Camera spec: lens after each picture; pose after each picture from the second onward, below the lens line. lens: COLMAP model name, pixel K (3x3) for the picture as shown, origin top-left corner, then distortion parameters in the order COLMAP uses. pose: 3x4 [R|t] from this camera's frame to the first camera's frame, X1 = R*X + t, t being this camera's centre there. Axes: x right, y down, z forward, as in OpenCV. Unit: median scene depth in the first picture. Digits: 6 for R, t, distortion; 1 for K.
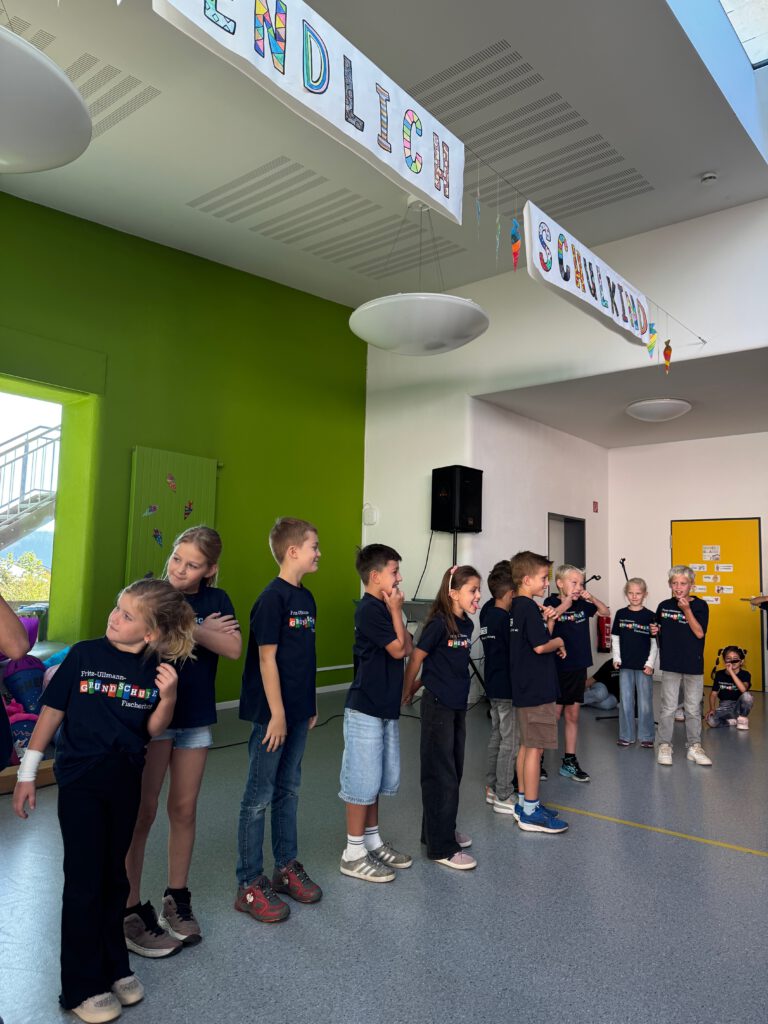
lens RADIAL K [[712.0, 0, 377.2], [0, 712.0, 515.8], [0, 0, 1]] dist [0.040025, -0.054765]
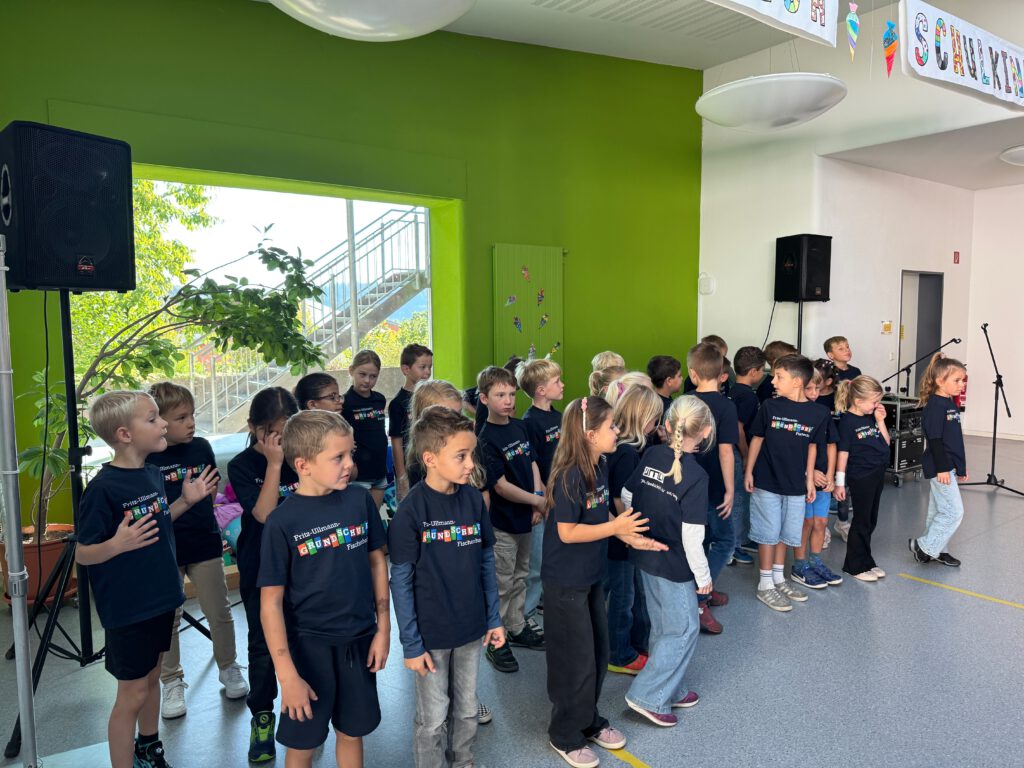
lens RADIAL K [[712.0, 0, 512.0], [0, 712.0, 386.6], [0, 0, 1]] dist [0.040025, -0.054765]
pose [[0.969055, -0.012690, -0.246519, -0.068311], [0.056583, 0.983506, 0.171797, -0.107580], [0.240273, -0.180429, 0.953789, -0.139161]]
